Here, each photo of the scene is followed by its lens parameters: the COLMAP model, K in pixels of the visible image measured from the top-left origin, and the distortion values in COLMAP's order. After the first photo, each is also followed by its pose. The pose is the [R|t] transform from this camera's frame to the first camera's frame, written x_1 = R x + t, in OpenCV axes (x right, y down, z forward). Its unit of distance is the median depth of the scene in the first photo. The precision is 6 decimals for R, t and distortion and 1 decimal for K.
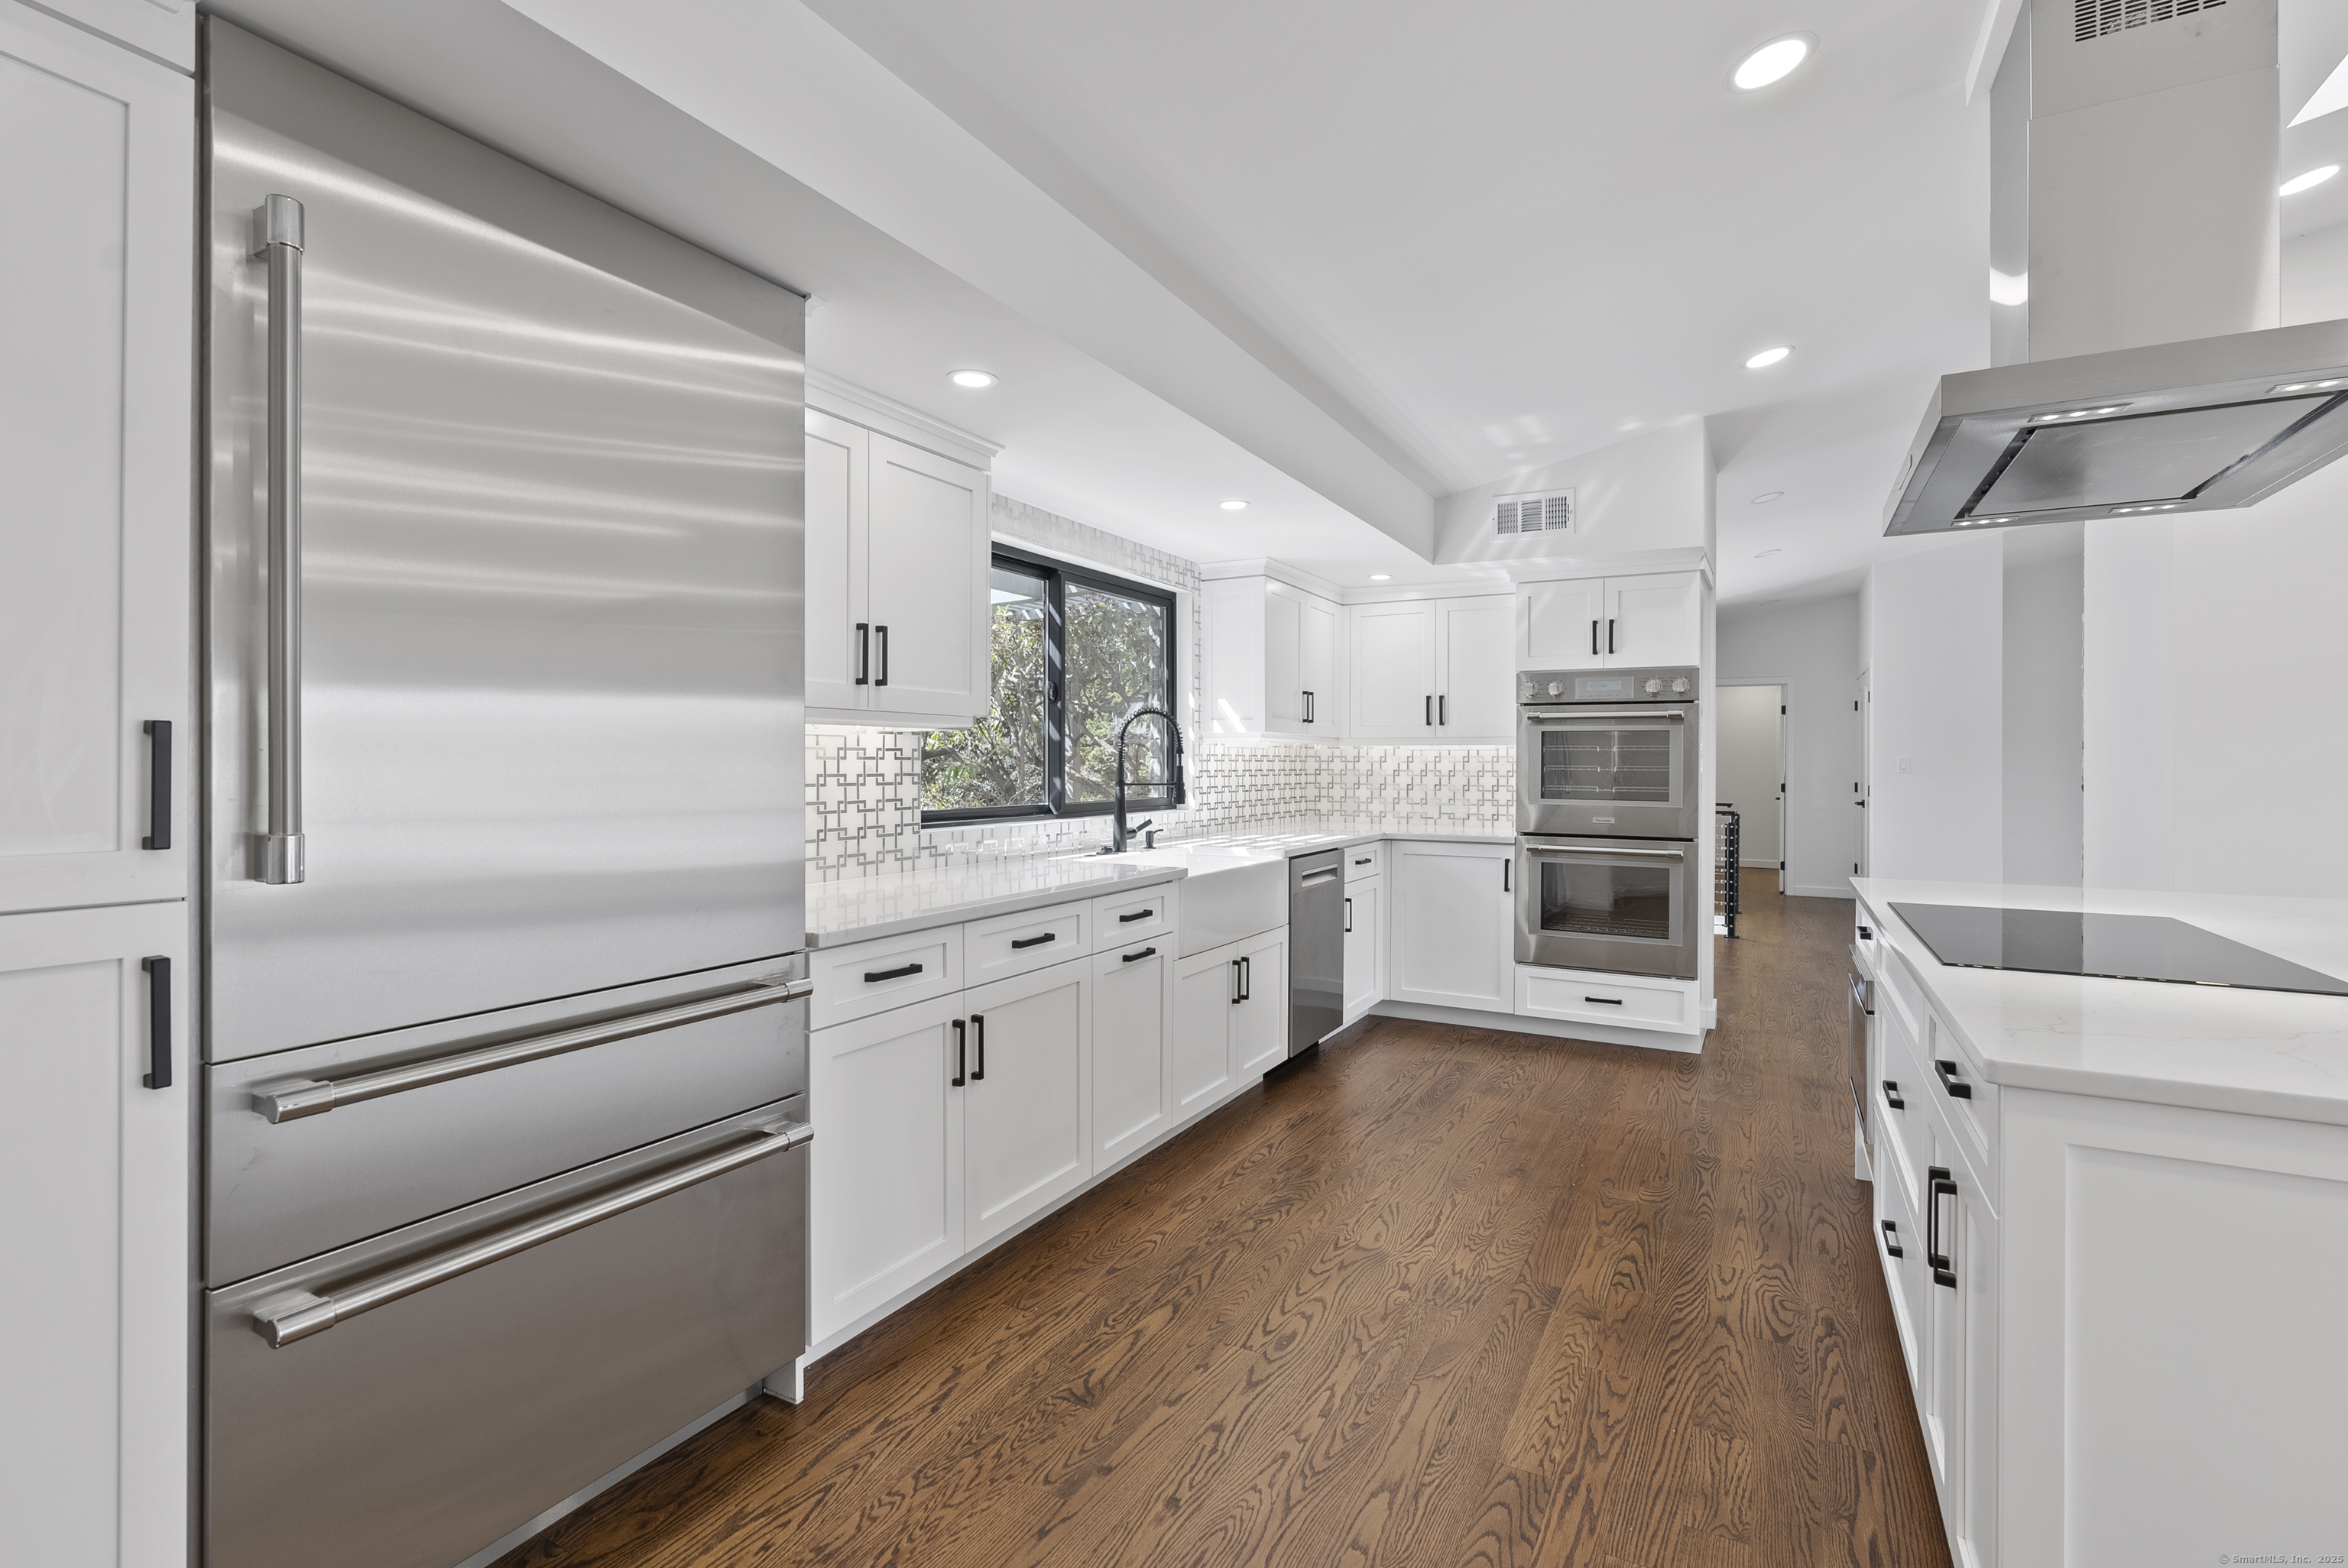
lens RADIAL K [[1081.5, 0, 1179.9], [0, 1081.5, 764.1], [0, 0, 1]] dist [-0.002690, -0.000662]
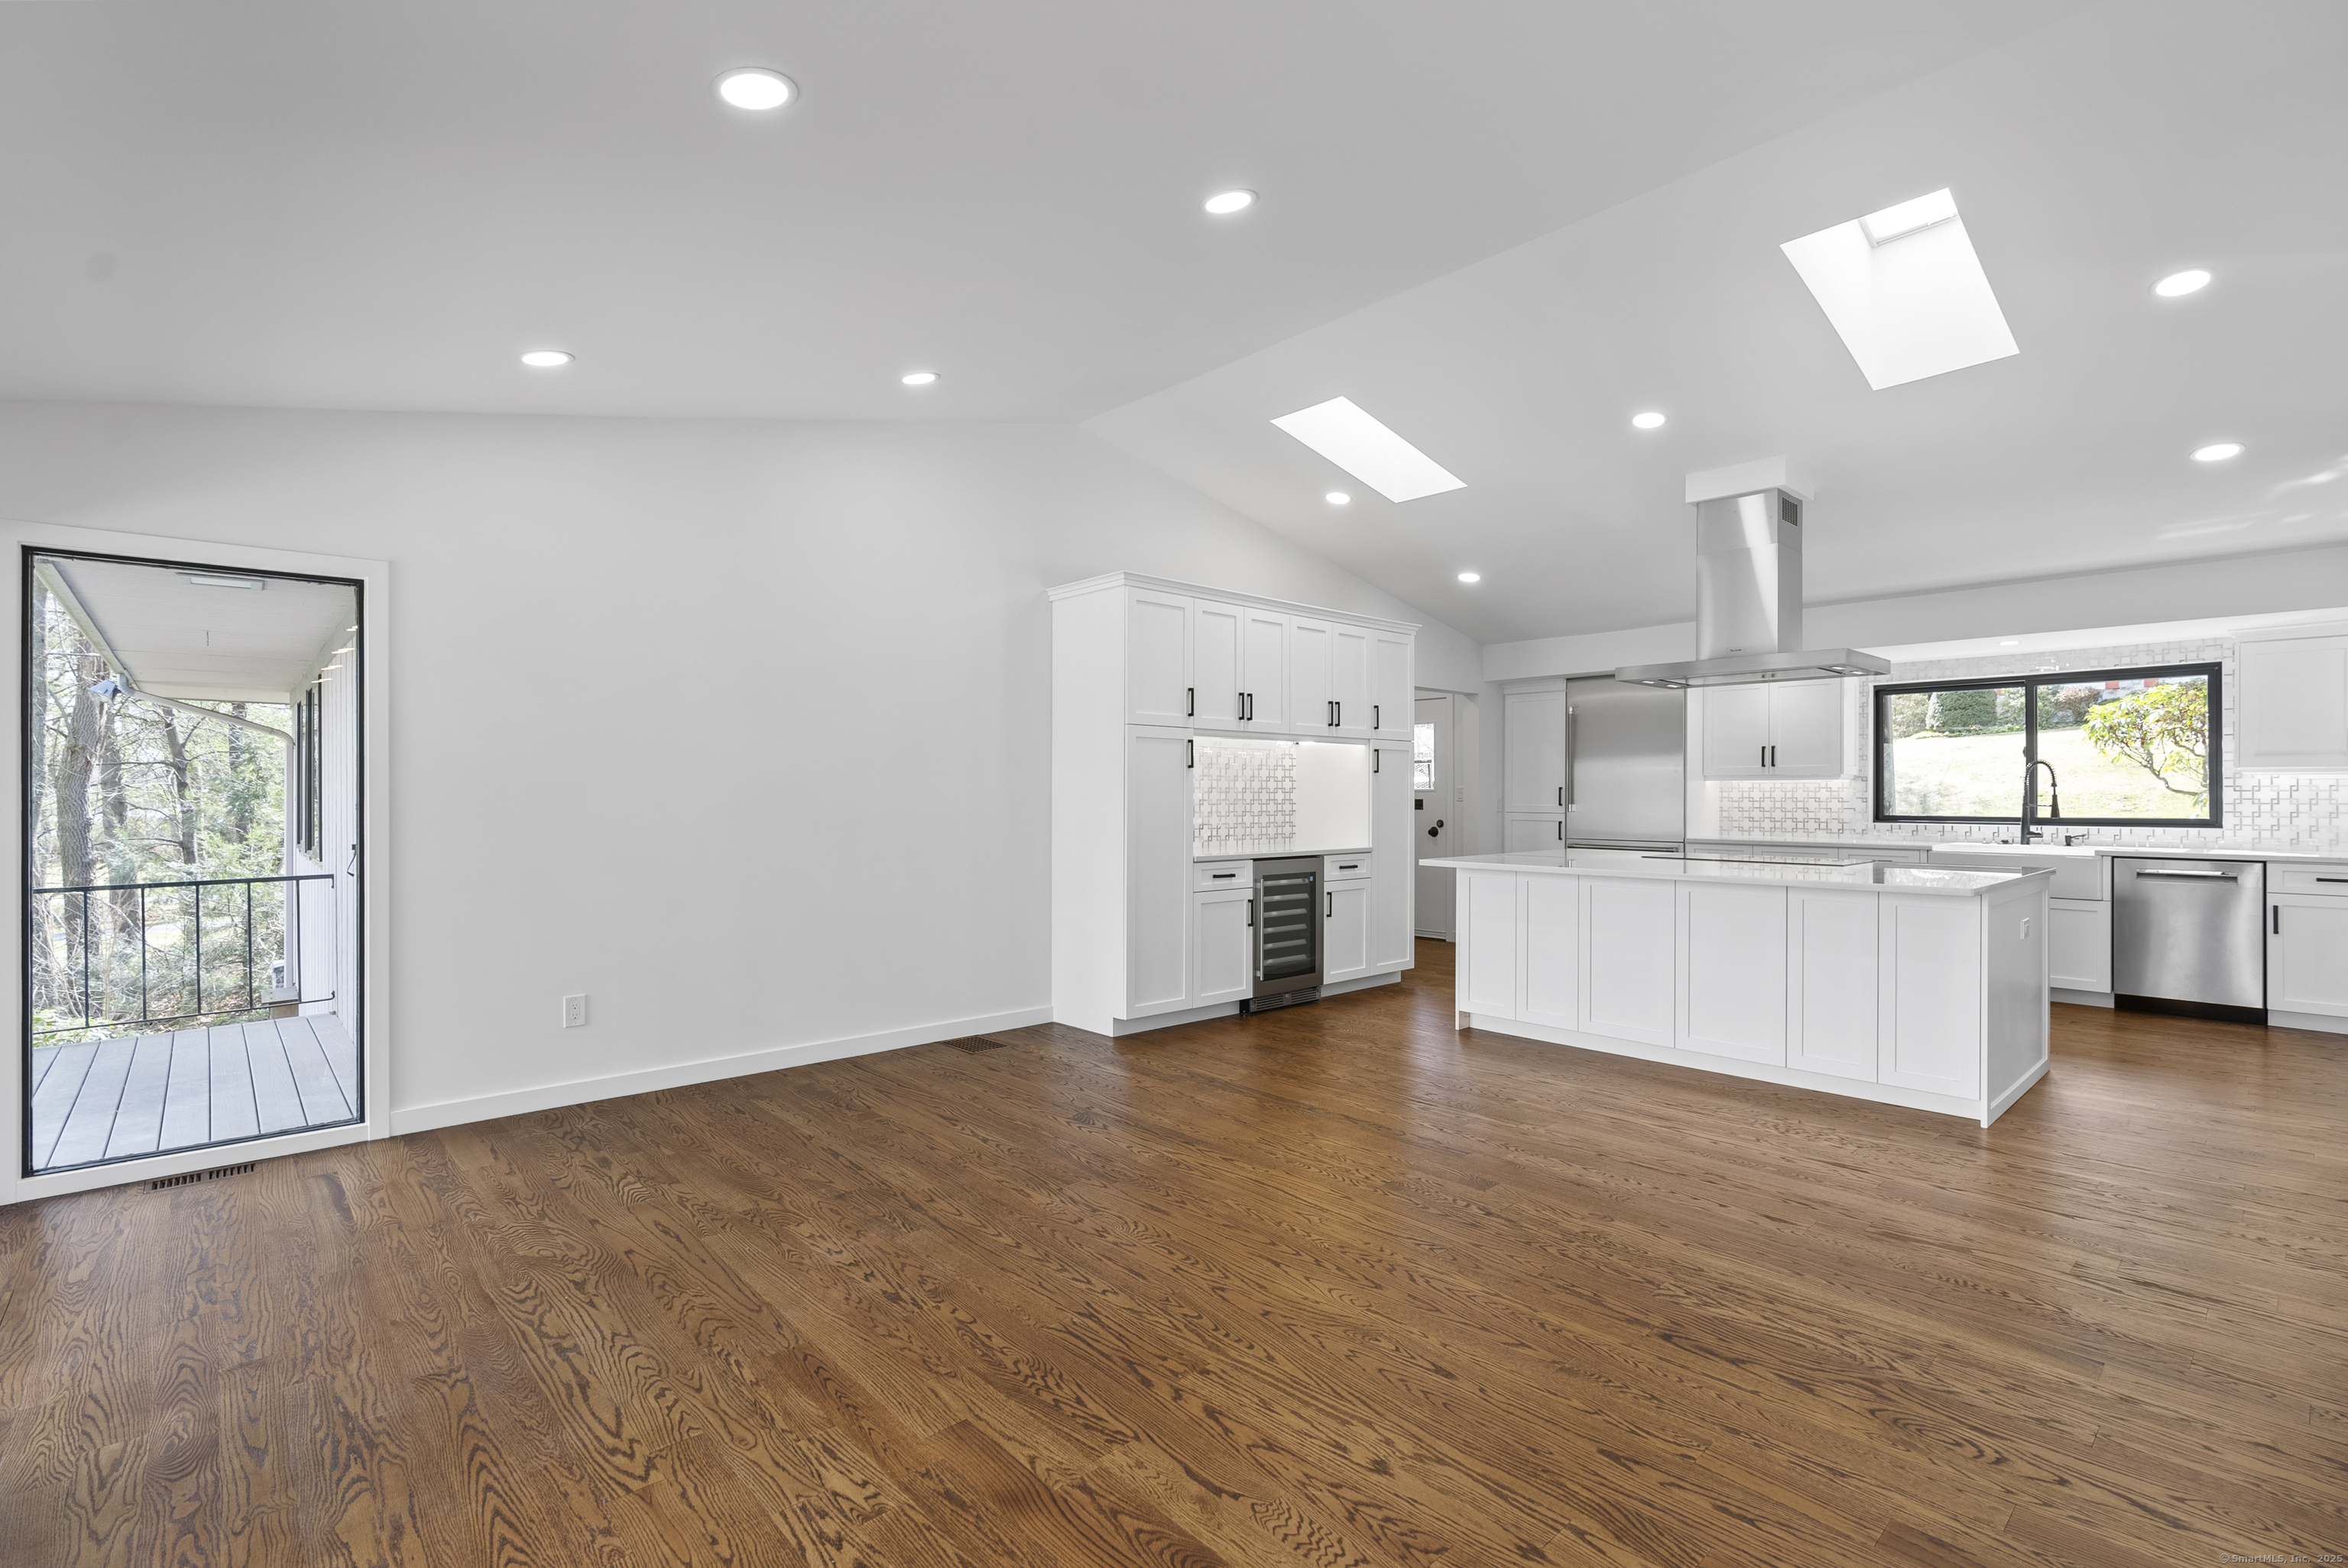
lens RADIAL K [[1069.6, 0, 1176.9], [0, 1069.6, 785.9], [0, 0, 1]] dist [-0.013794, 0.004759]
pose [[-0.334947, -0.011365, -0.942168, 2.301192], [-0.002527, 0.999934, -0.011163, 0.012074], [0.942234, -0.001358, -0.334954, 0.349067]]
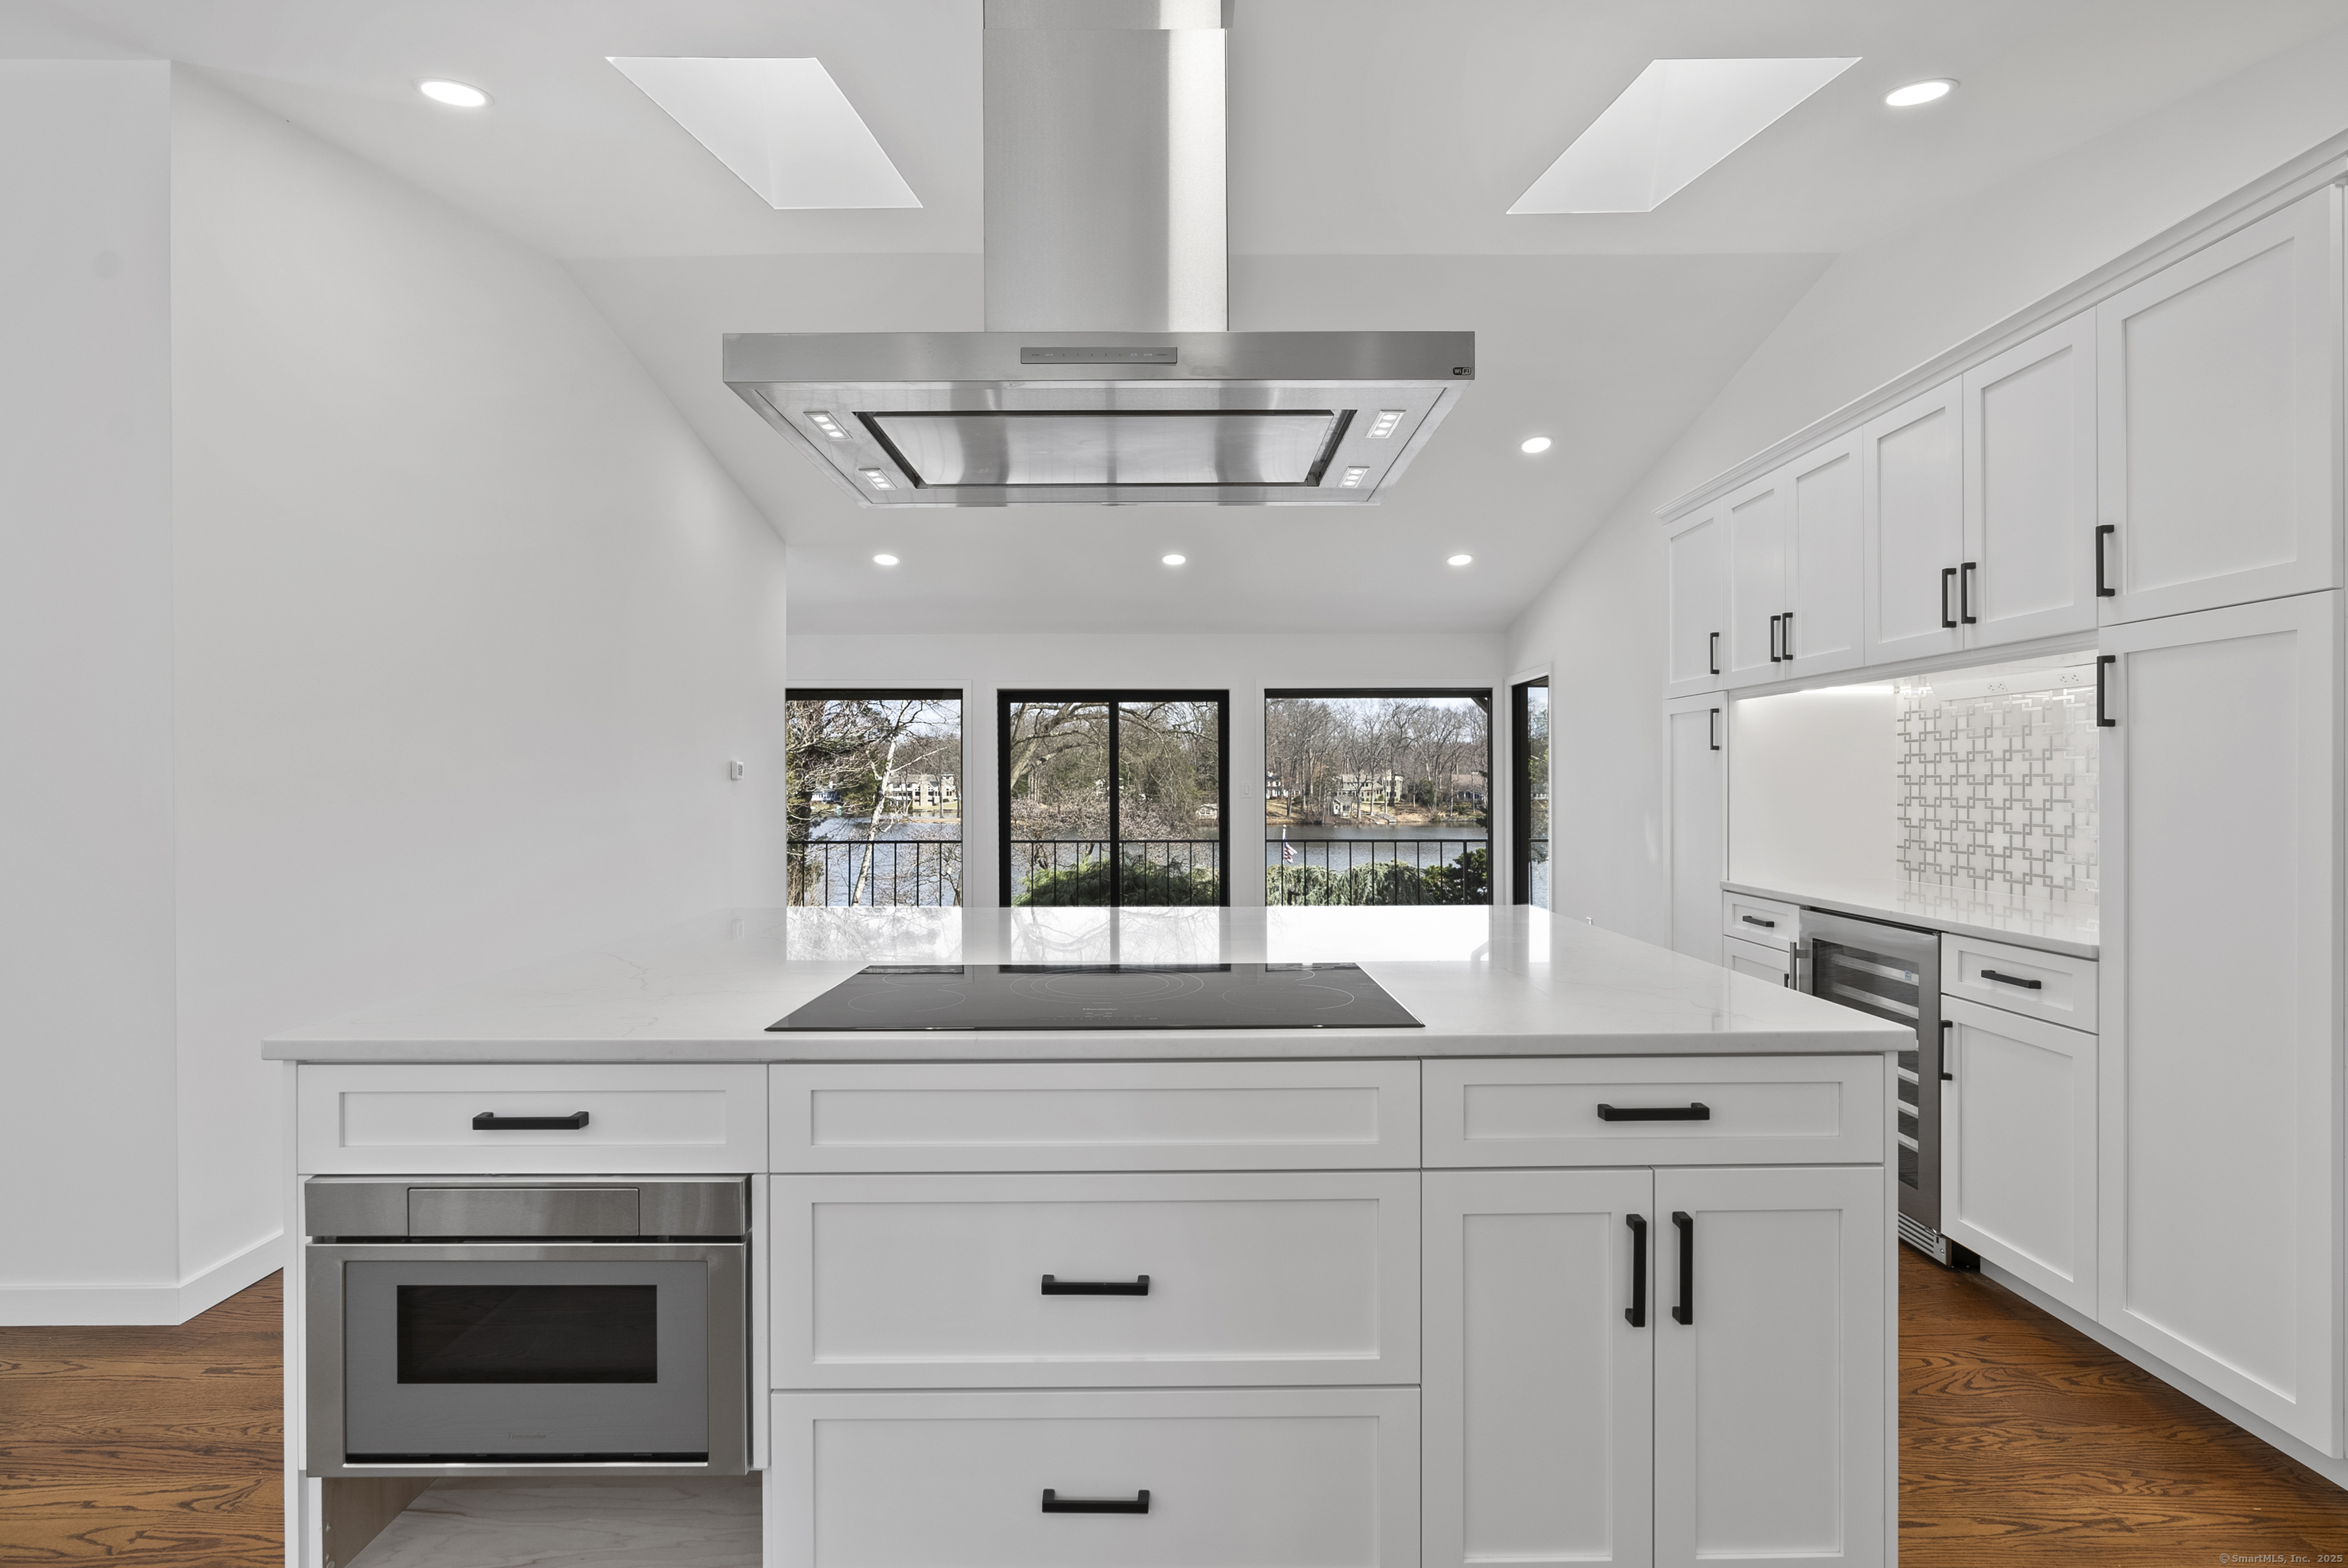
lens RADIAL K [[1069.6, 0, 1176.9], [0, 1069.6, 785.9], [0, 0, 1]] dist [-0.013794, 0.004759]
pose [[-0.487478, -0.002727, 0.873131, 0.043851], [0.002304, 0.999988, 0.004410, -0.002368], [-0.873132, 0.004162, -0.487466, 0.851986]]
